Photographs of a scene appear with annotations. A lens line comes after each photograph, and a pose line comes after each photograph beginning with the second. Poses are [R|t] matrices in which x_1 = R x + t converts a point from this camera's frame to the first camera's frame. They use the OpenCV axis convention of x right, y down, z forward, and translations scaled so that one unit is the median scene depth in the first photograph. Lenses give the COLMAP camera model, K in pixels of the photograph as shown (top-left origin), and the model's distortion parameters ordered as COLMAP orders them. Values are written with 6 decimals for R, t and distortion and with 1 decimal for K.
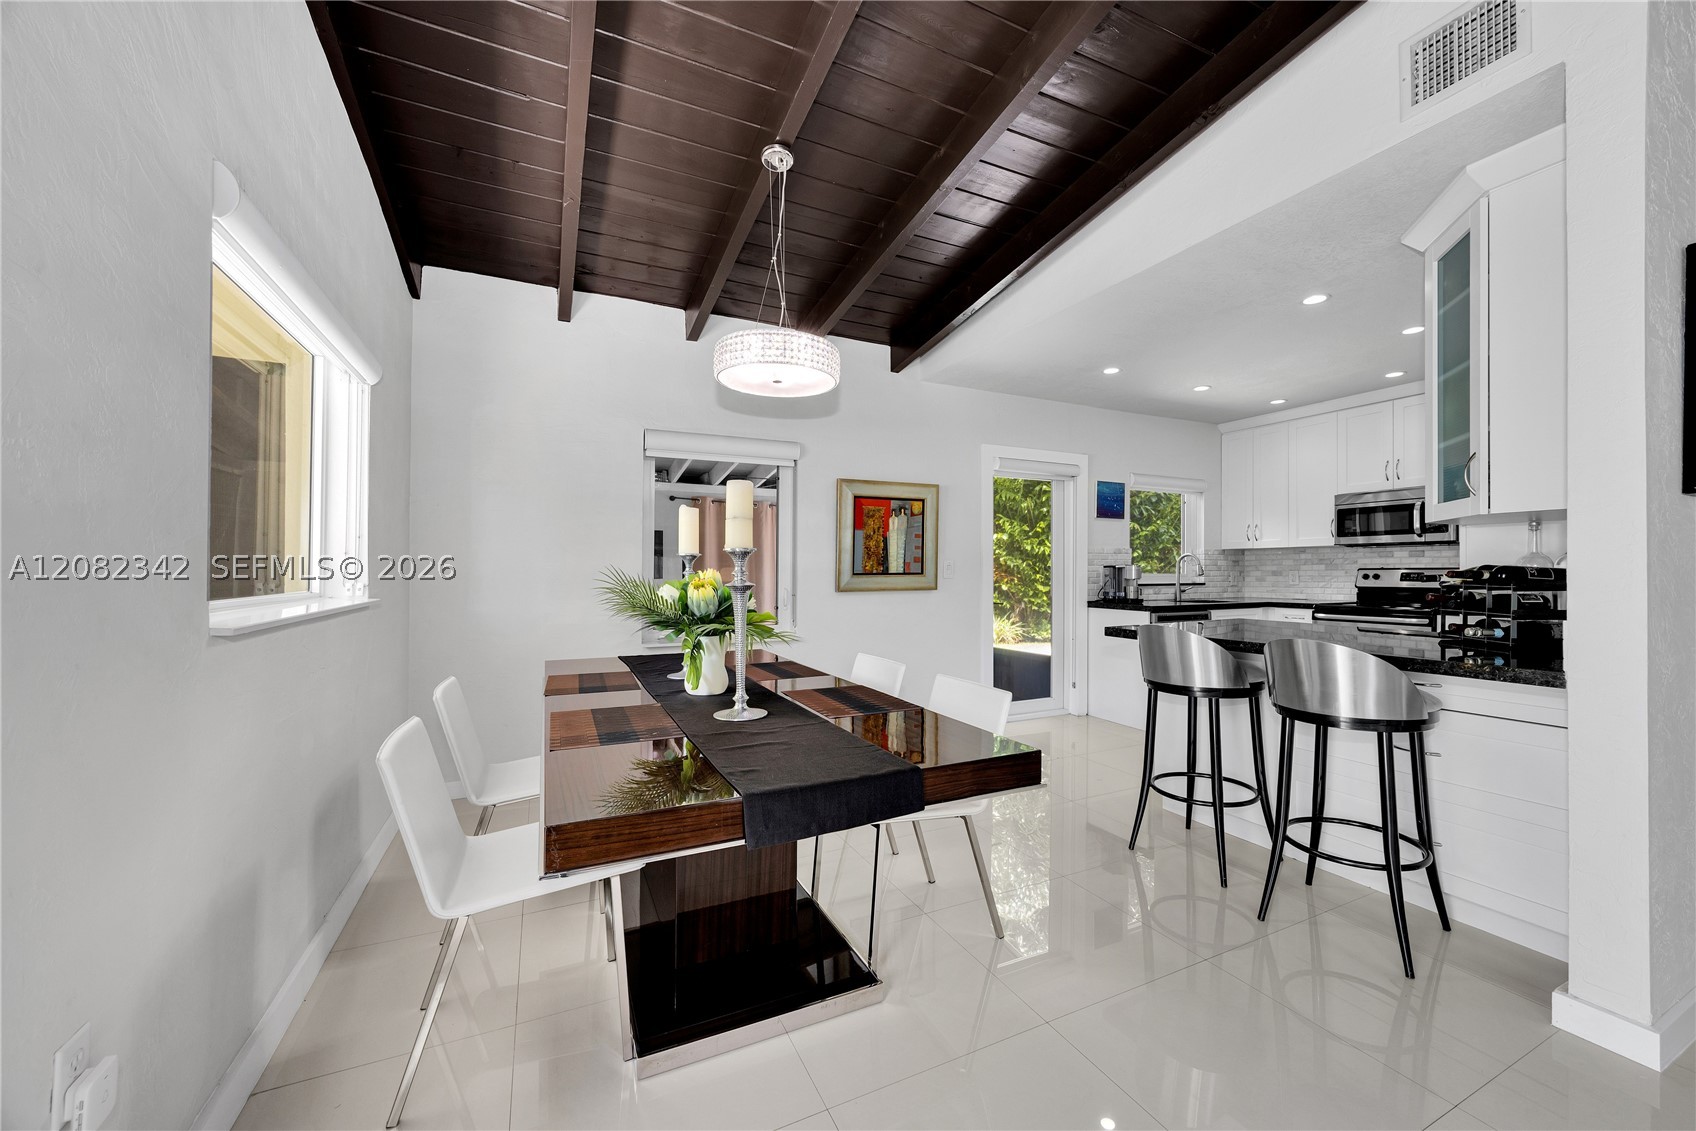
lens RADIAL K [[647.1, 0, 854.0], [0, 647.1, 572.7], [0, 0, 1]] dist [-0.005142, 0.000152]
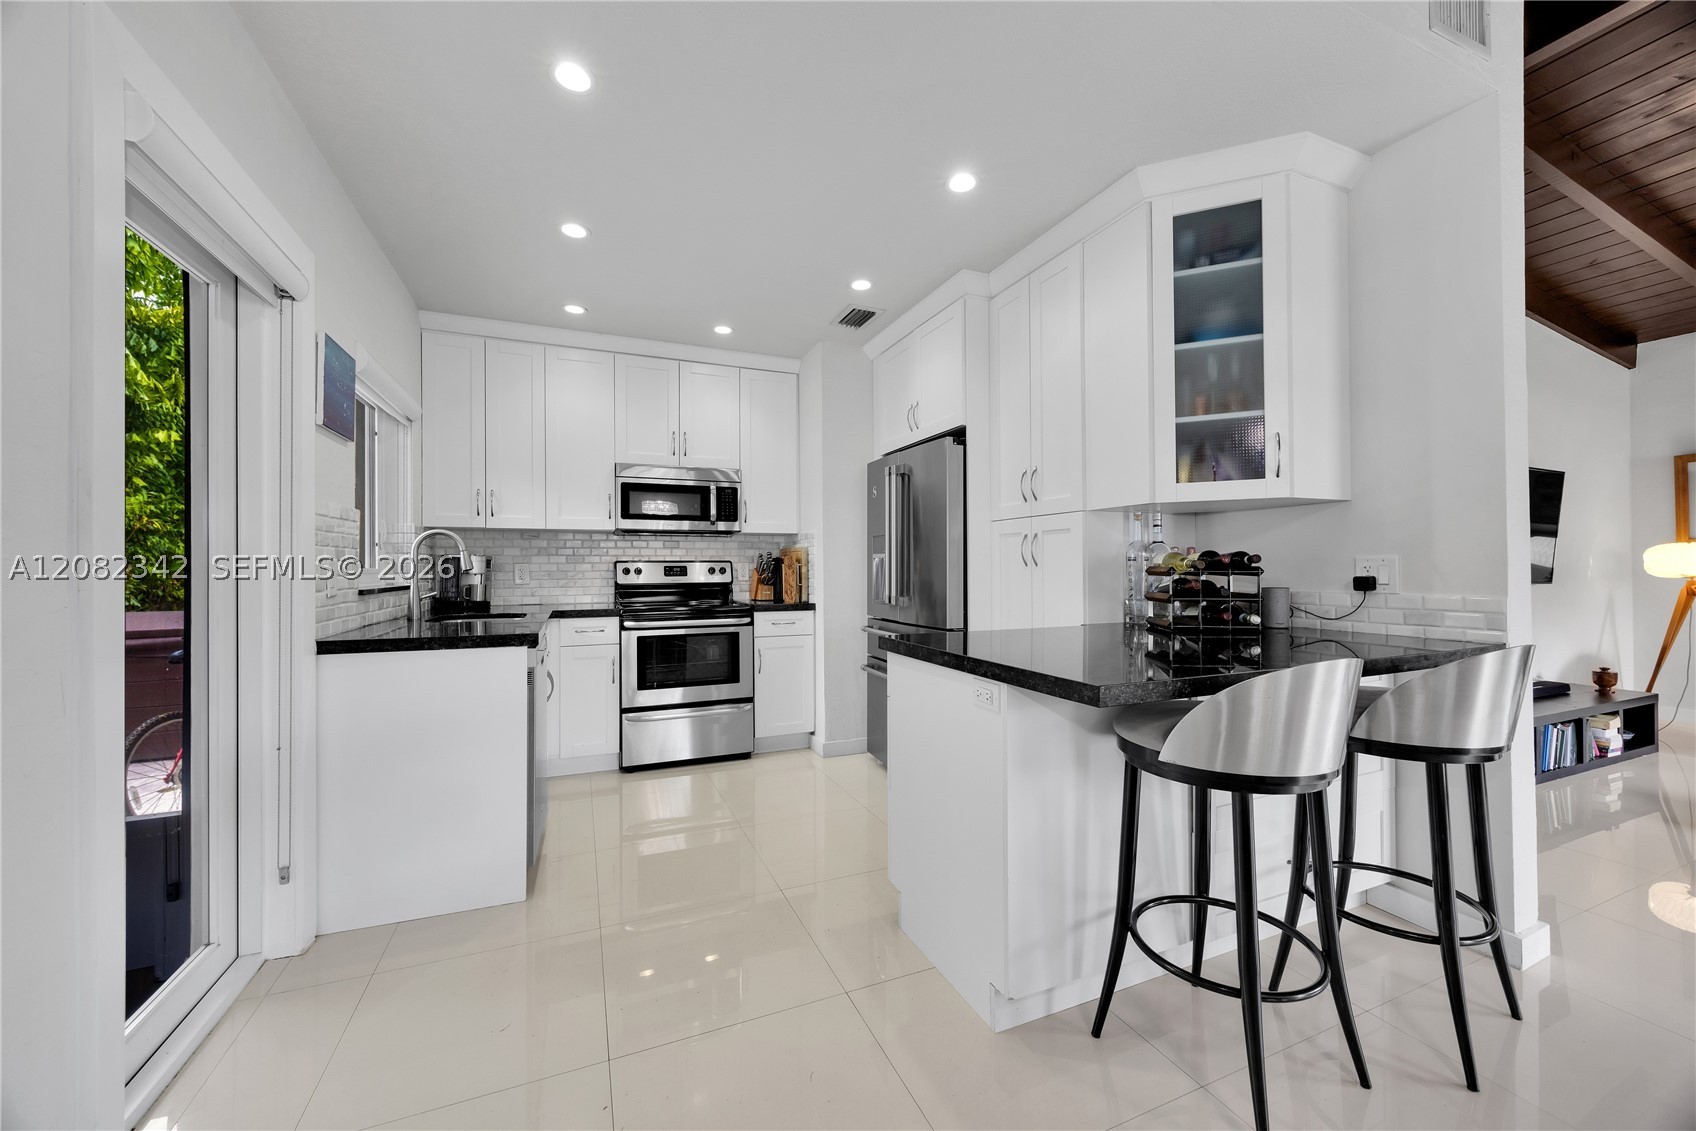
lens RADIAL K [[647.1, 0, 858.0], [0, 647.1, 571.7], [0, 0, 1]] dist [-0.005142, 0.000152]
pose [[0.024345, -0.001671, 0.999702, -0.010097], [0.006695, 0.999976, 0.001508, 0.008634], [-0.999681, 0.006657, 0.024356, 0.797427]]
